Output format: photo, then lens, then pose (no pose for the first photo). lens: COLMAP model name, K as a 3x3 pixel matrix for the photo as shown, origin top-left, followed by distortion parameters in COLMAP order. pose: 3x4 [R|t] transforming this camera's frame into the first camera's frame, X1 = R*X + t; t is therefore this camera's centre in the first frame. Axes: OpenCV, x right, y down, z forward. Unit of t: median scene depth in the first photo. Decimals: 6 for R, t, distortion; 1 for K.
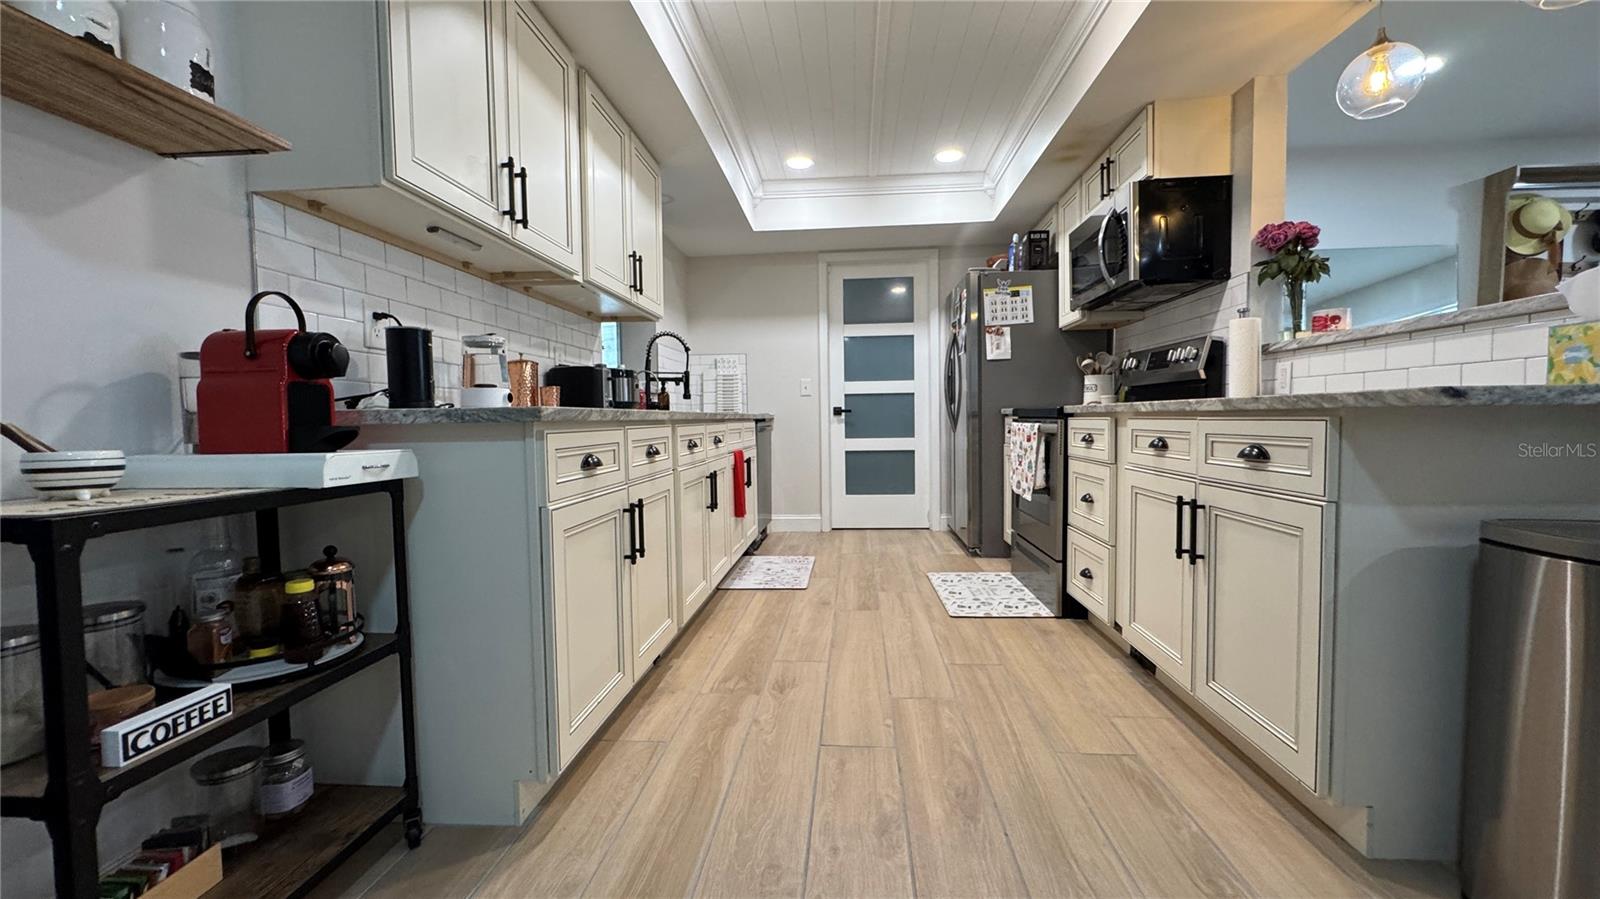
lens RADIAL K [[638.0, 0, 797.7], [0, 638.0, 449.5], [0, 0, 1]] dist [-0.003040, -0.000127]
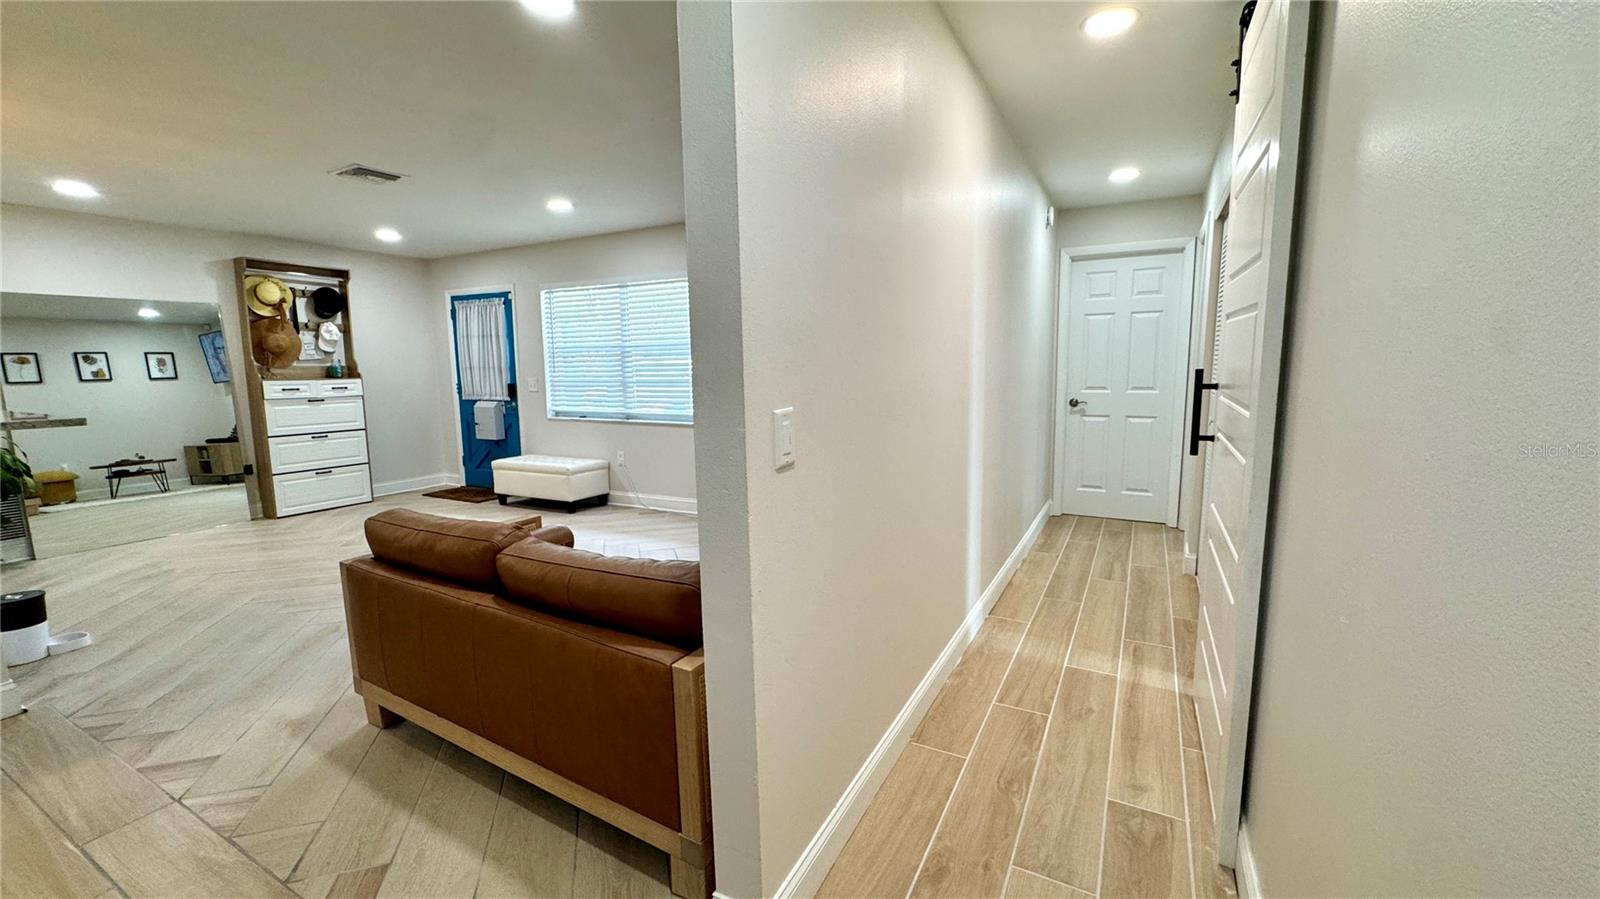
lens RADIAL K [[638.0, 0, 799.0], [0, 638.0, 449.8], [0, 0, 1]] dist [-0.003040, -0.000127]
pose [[0.398306, -0.116951, 0.909766, 0.321190], [0.051274, 0.993126, 0.105219, -0.116238], [-0.915819, 0.004738, 0.401564, -1.060383]]
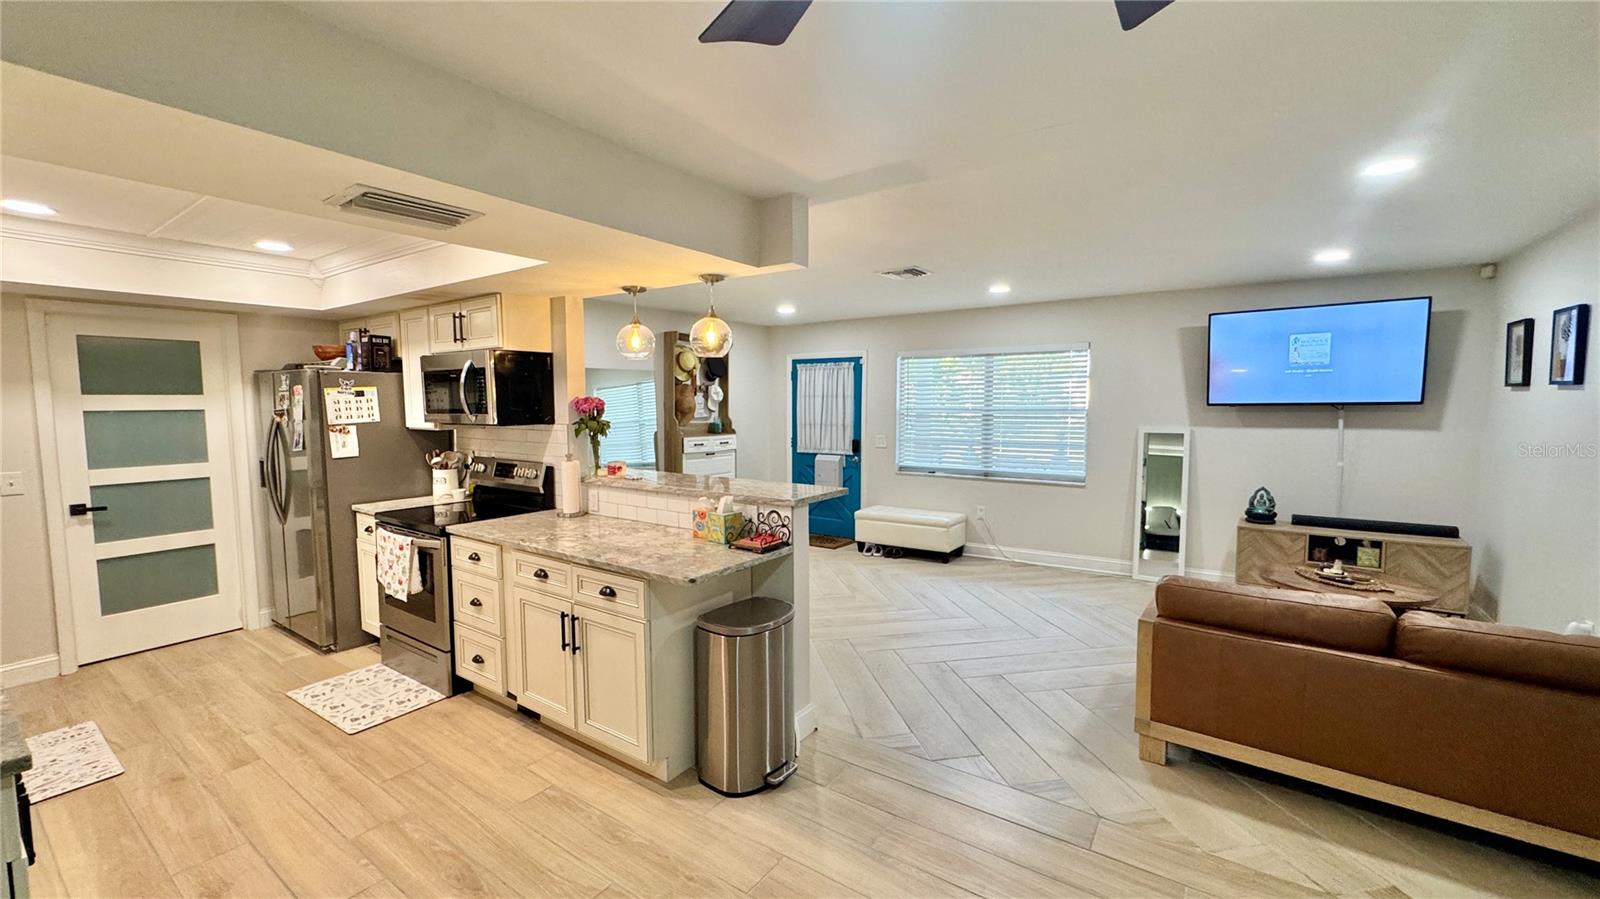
lens RADIAL K [[638.0, 0, 800.4], [0, 638.0, 448.7], [0, 0, 1]] dist [-0.003040, -0.000127]
pose [[0.496238, -0.052172, 0.866617, -0.300472], [0.038253, 0.998537, 0.038210, -0.240356], [-0.867343, 0.014190, 0.497508, -0.203638]]
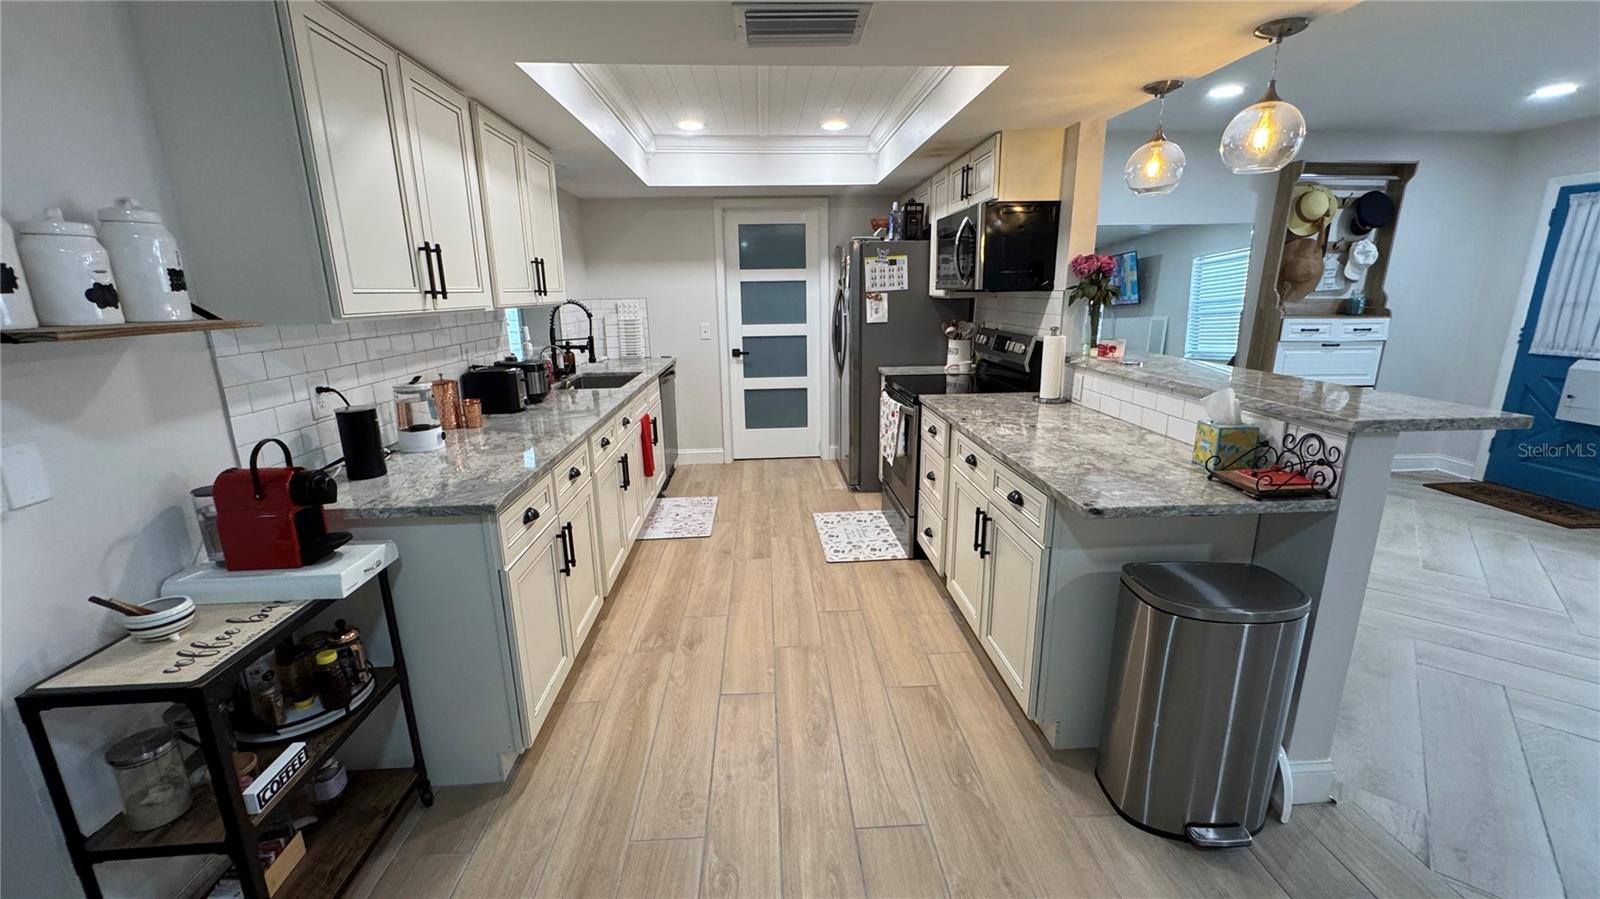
lens RADIAL K [[638.0, 0, 797.6], [0, 638.0, 450.0], [0, 0, 1]] dist [-0.003040, -0.000127]
pose [[0.989520, -0.034393, 0.140237, 0.016410], [0.006198, 0.980440, 0.196719, -0.207311], [-0.144260, -0.193788, 0.970379, -0.163982]]
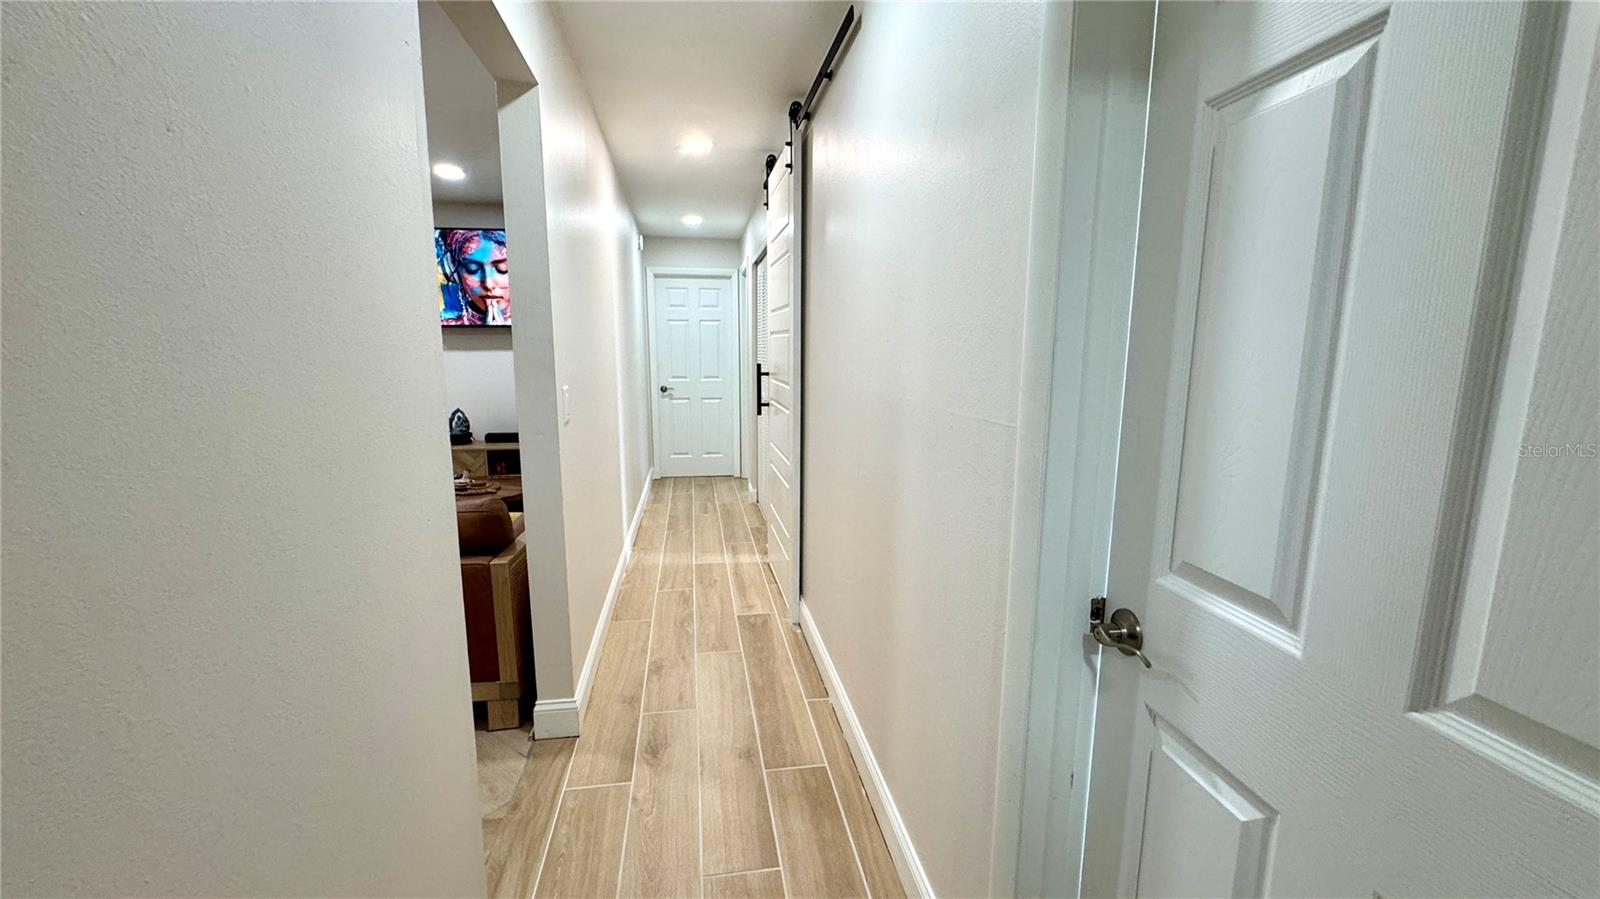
lens RADIAL K [[638.0, 0, 796.8], [0, 638.0, 432.2], [0, 0, 1]] dist [-0.003040, -0.000127]
pose [[-0.248224, -0.108524, 0.962605, -0.087985], [0.043043, 0.991488, 0.122879, -0.126026], [-0.967746, 0.071934, -0.241440, -0.935568]]
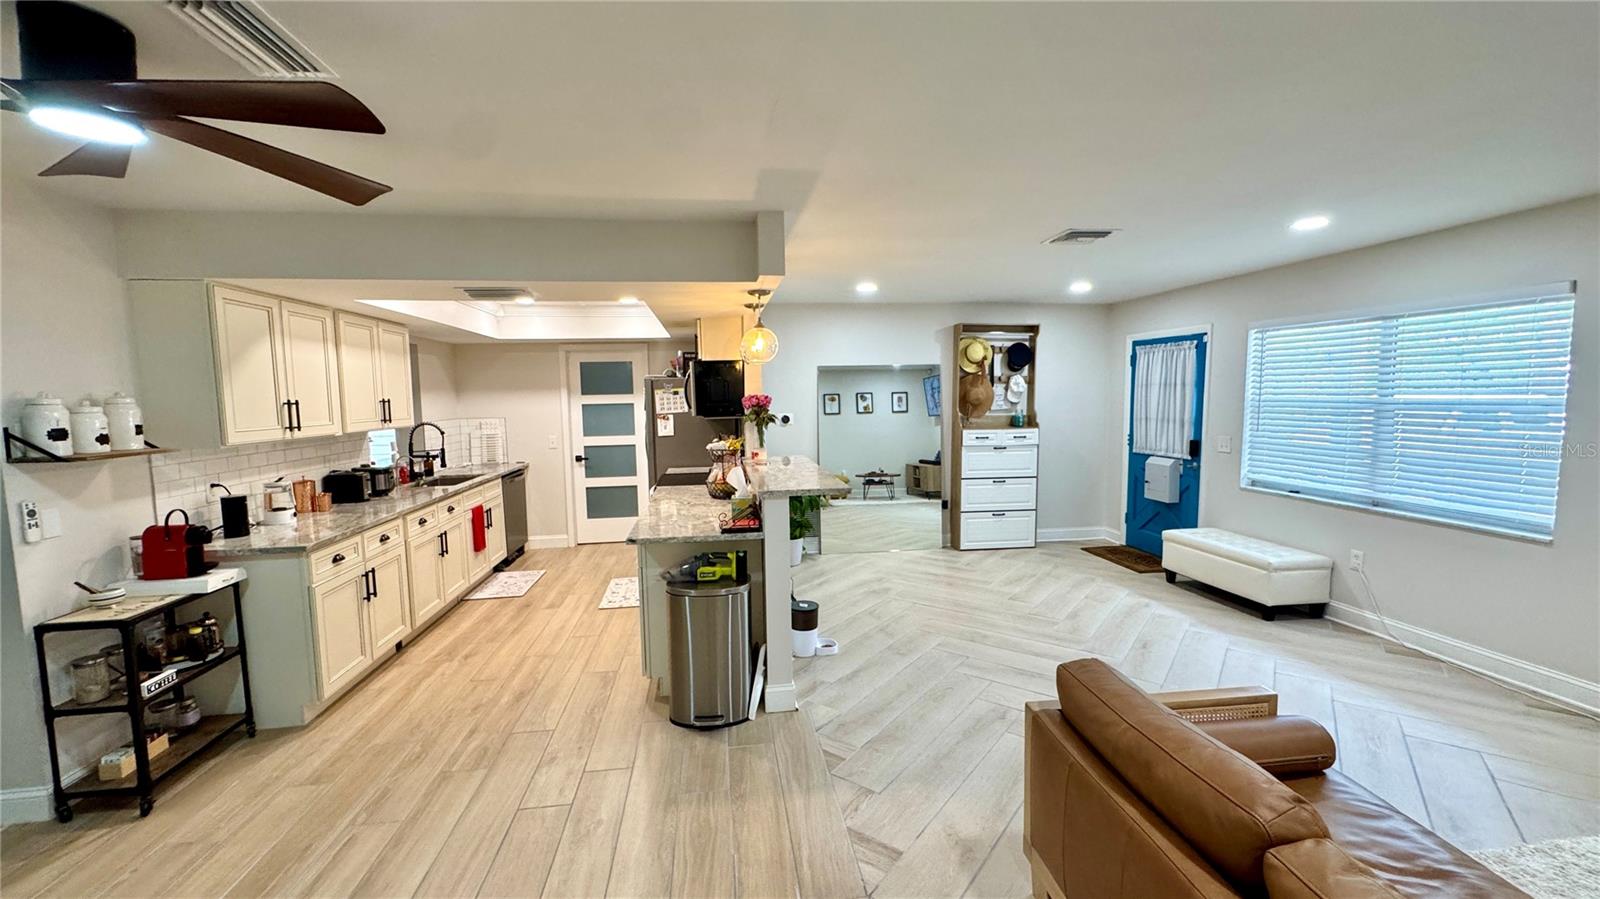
lens RADIAL K [[638.0, 0, 798.4], [0, 638.0, 449.9], [0, 0, 1]] dist [-0.003040, -0.000127]
pose [[0.975388, -0.022552, 0.219339, 0.417614], [0.014303, 0.999132, 0.039123, -0.235601], [-0.220031, -0.035023, 0.974864, -0.813577]]
